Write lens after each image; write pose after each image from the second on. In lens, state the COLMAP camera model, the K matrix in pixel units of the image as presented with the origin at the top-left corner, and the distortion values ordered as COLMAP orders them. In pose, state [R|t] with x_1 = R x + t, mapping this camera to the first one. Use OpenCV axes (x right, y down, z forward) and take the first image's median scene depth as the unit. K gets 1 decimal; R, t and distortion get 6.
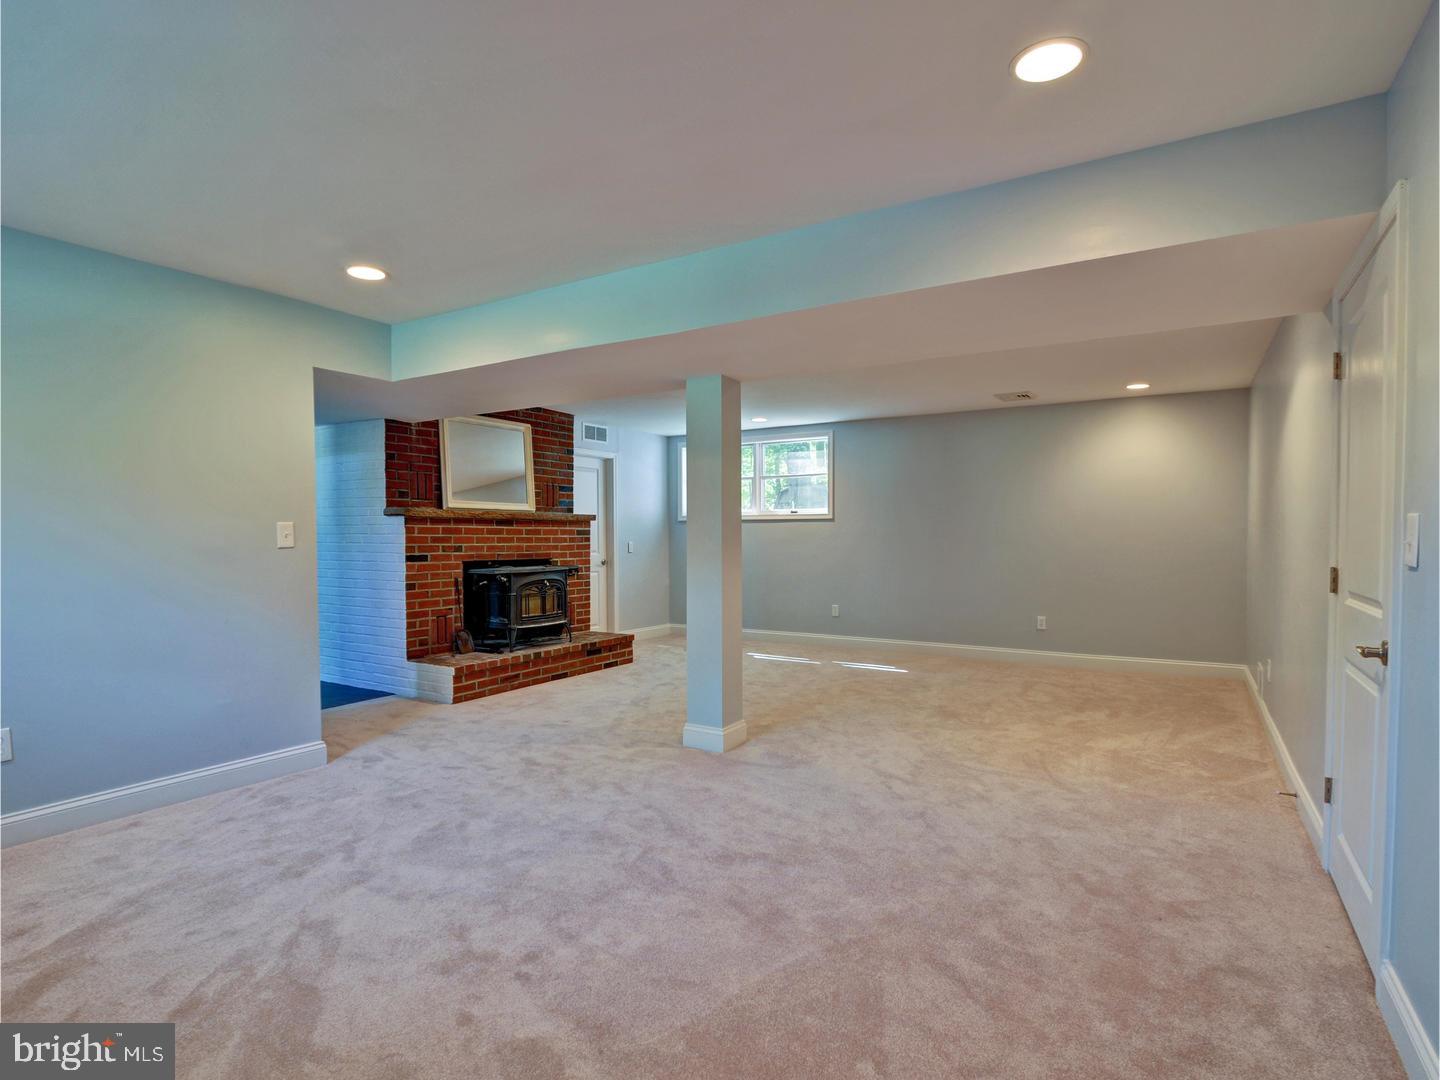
lens RADIAL K [[743.4, 0, 723.6], [0, 743.4, 544.3], [0, 0, 1]] dist [-0.015681, -0.001751]
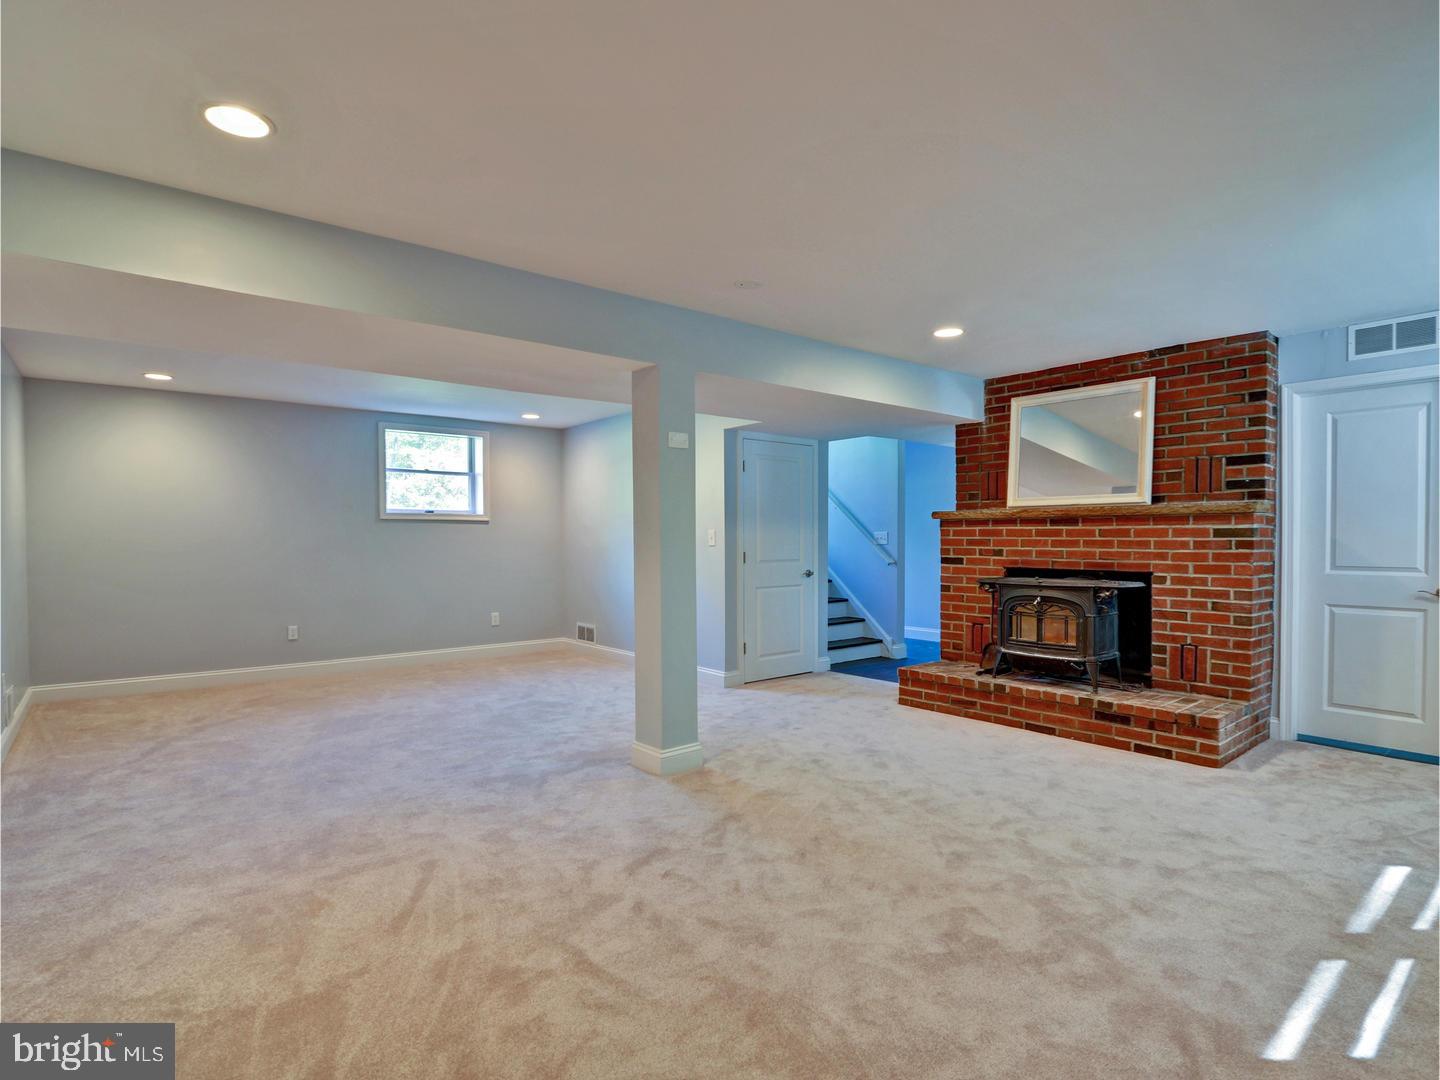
lens RADIAL K [[743.4, 0, 723.4], [0, 743.4, 543.5], [0, 0, 1]] dist [-0.015681, -0.001751]
pose [[-0.315019, 0.010354, -0.949029, 0.595589], [-0.007727, 0.999879, 0.013474, -0.014565], [0.949054, 0.011578, -0.314901, 0.962179]]
